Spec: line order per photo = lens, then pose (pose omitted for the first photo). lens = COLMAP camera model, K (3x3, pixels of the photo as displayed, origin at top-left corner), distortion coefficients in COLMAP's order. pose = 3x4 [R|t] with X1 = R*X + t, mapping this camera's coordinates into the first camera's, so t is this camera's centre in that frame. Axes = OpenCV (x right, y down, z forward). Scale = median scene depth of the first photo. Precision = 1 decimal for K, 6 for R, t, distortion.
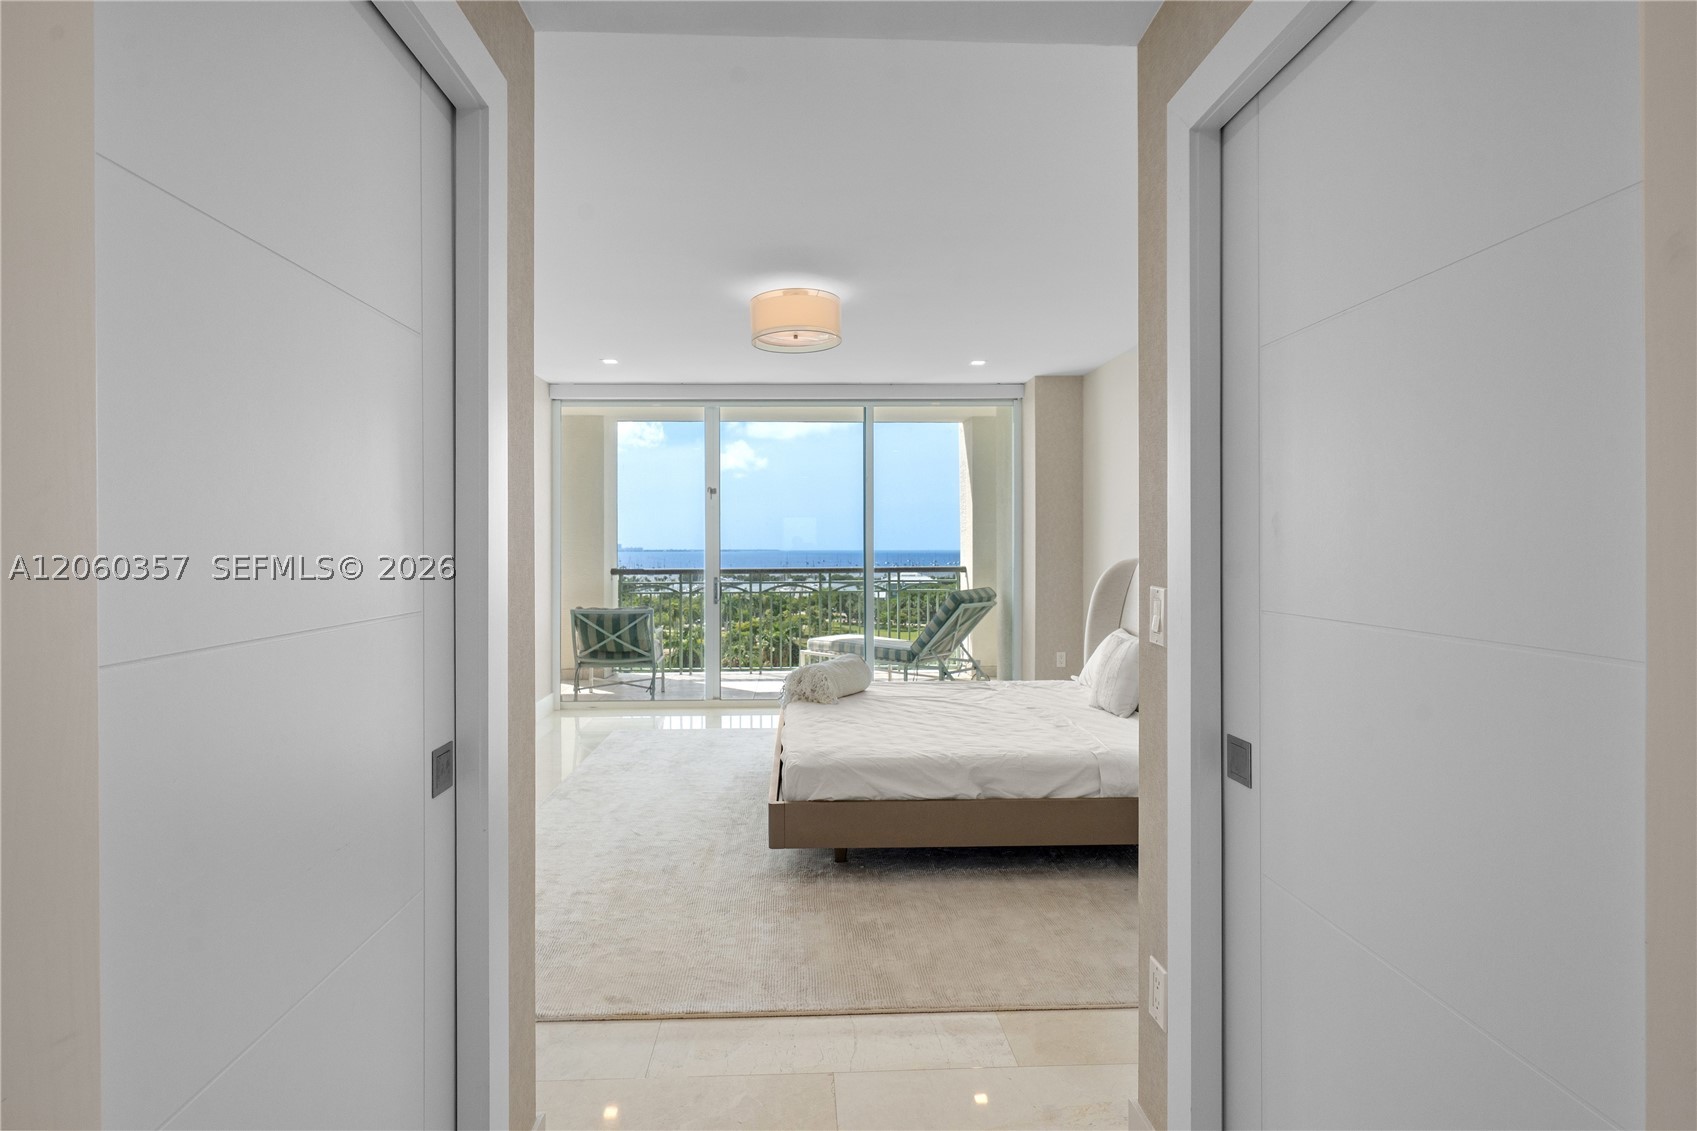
lens RADIAL K [[872.6, 0, 842.4], [0, 872.6, 563.4], [0, 0, 1]] dist [0.016535, -0.001390]
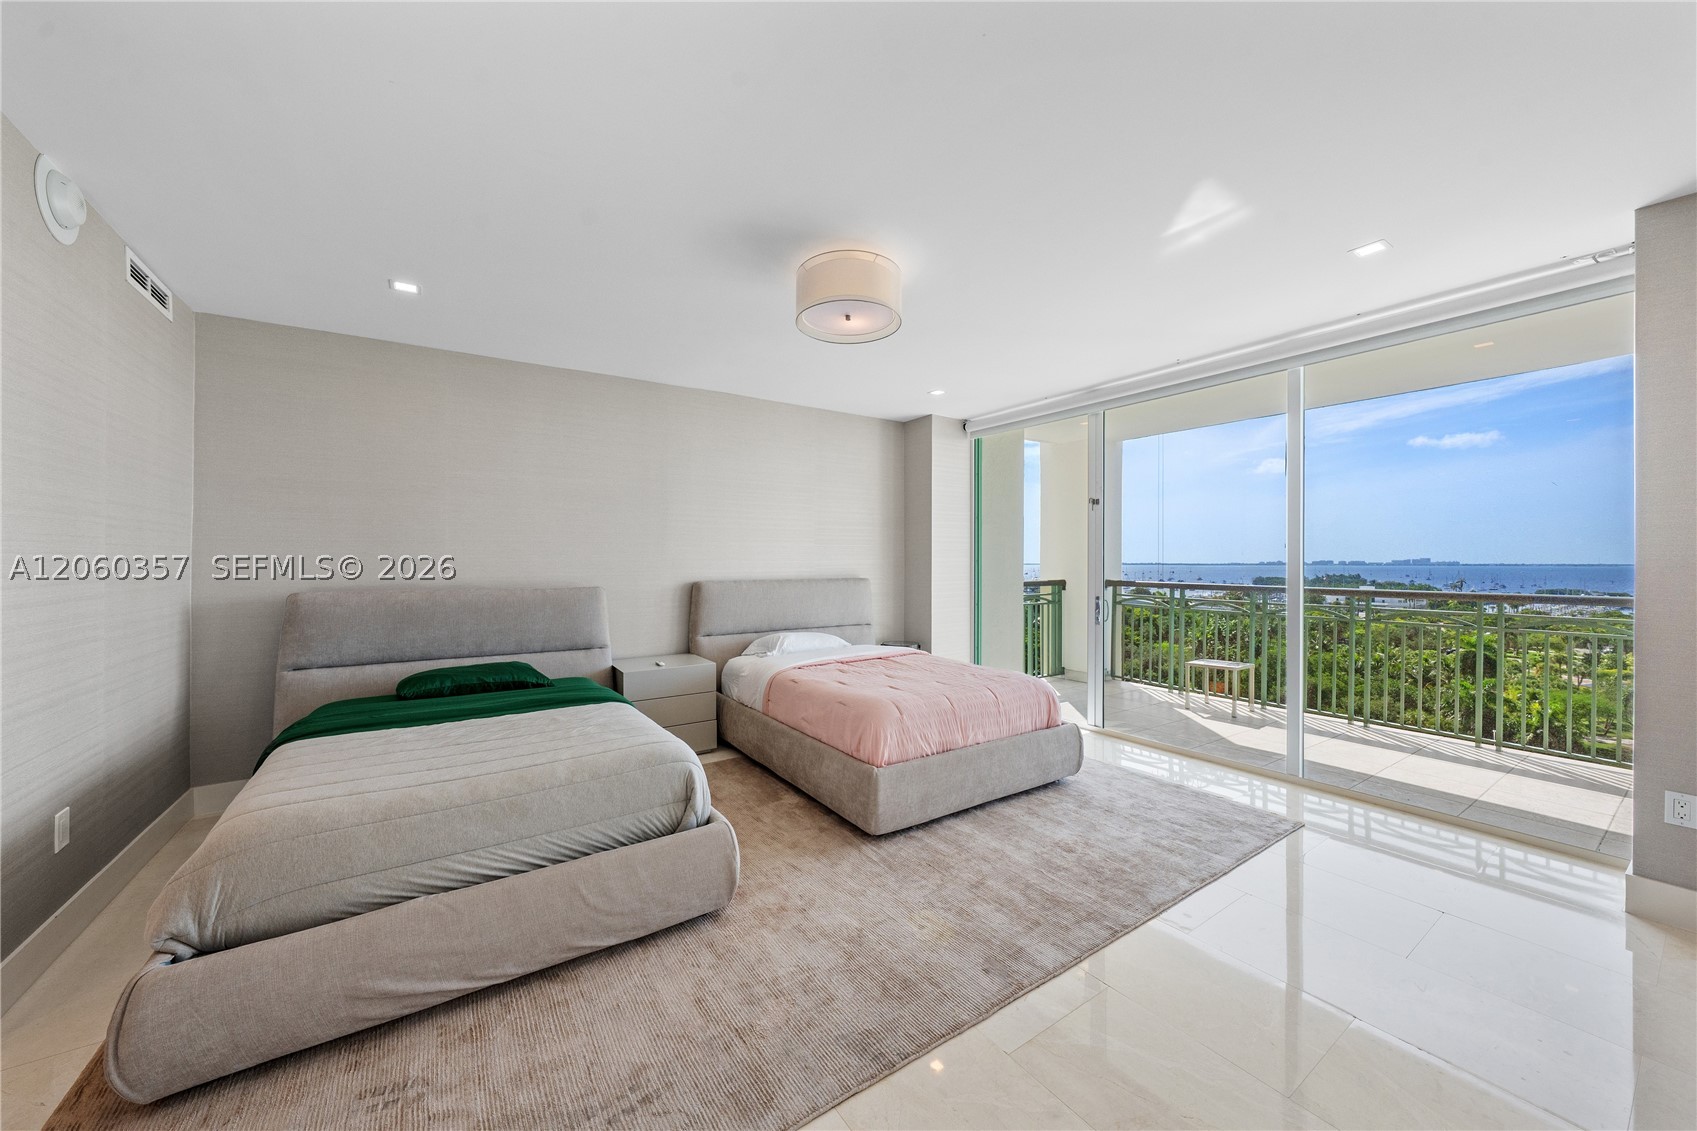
lens RADIAL K [[637.6, 0, 846.4], [0, 637.6, 558.3], [0, 0, 1]] dist [0.001866, -0.000185]
pose [[0.516778, -0.003060, -0.856114, 0.302439], [-0.016780, 0.999765, -0.013703, -0.007704], [0.855955, 0.021447, 0.516606, 0.427417]]
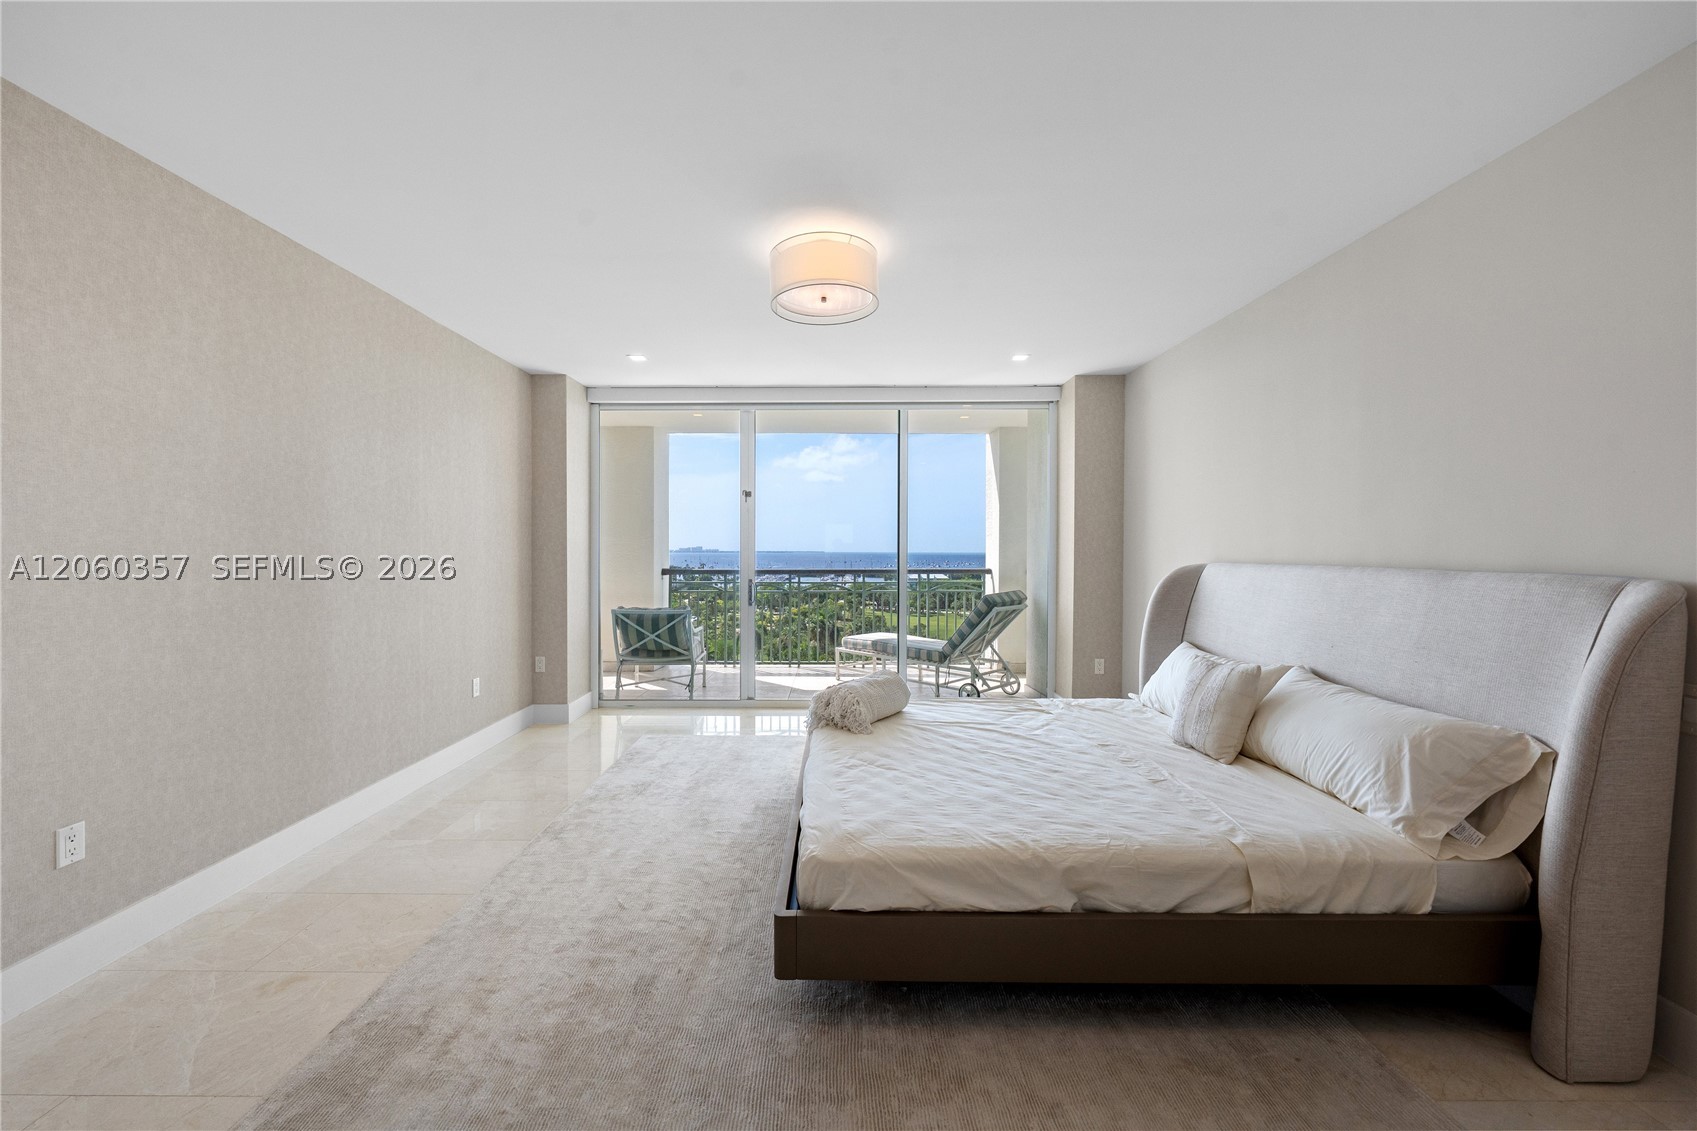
lens RADIAL K [[672.0, 0, 843.7], [0, 672.0, 568.2], [0, 0, 1]] dist [-0.000607, -0.000013]
pose [[0.998996, 0.006111, -0.044379, -0.002918], [-0.005711, 0.999942, 0.009148, -0.004728], [0.044432, -0.008885, 0.998973, 0.231539]]
